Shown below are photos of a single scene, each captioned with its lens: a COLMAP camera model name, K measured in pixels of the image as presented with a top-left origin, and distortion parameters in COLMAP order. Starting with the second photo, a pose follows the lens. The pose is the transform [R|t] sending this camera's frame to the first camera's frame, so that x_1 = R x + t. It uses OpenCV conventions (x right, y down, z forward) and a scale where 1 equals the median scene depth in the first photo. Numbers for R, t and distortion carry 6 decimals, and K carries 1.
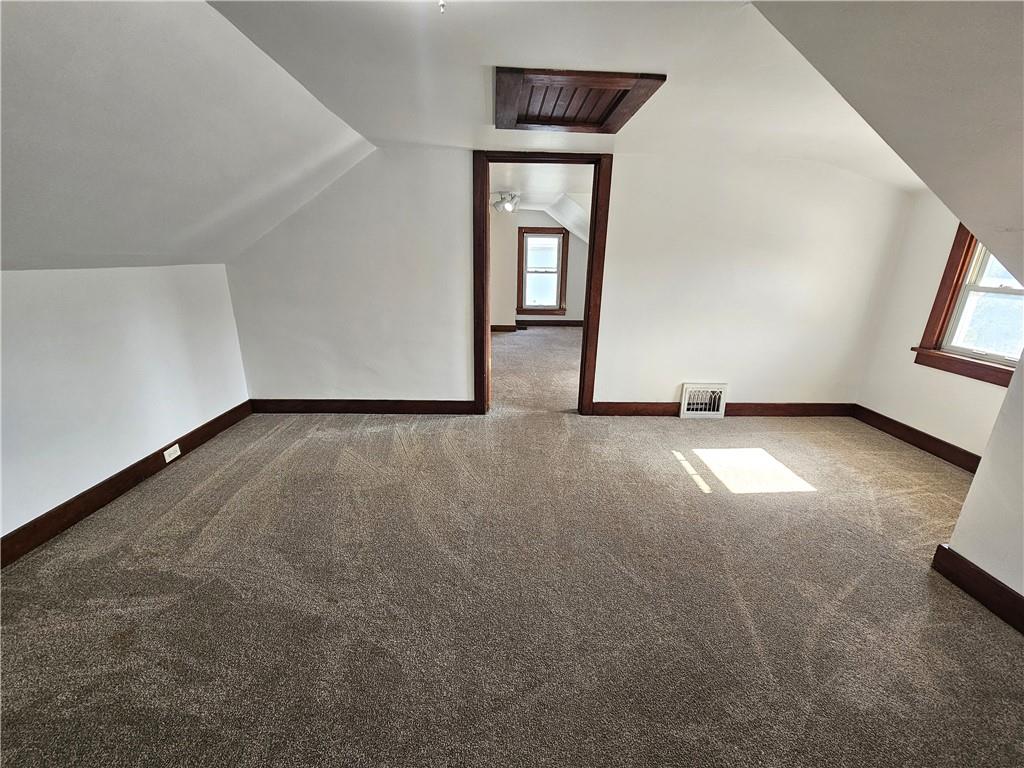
lens RADIAL K [[416.8, 0, 512.0], [0, 416.8, 384.0], [0, 0, 1]] dist [-0.009885, 0.006042]
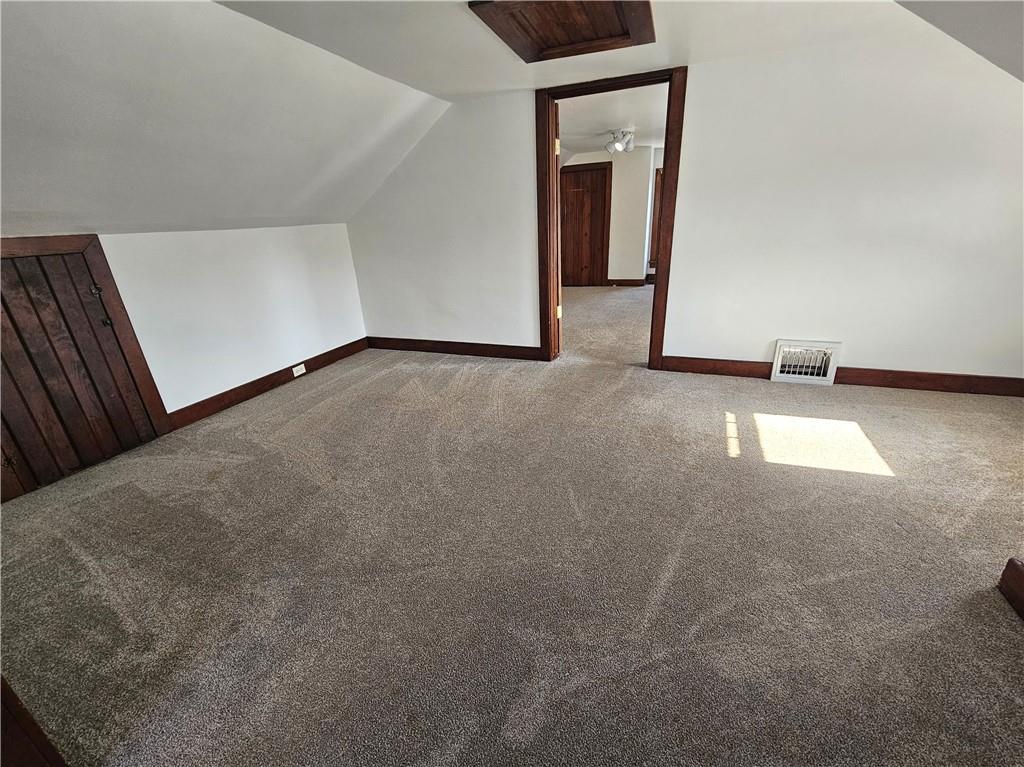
lens RADIAL K [[419.6, 0, 518.5], [0, 419.6, 385.2], [0, 0, 1]] dist [-0.001323, -0.000044]
pose [[0.922779, 0.085611, -0.375700, 0.289670], [-0.050924, 0.993549, 0.101324, 0.034125], [0.381951, -0.074368, 0.921186, 0.015598]]
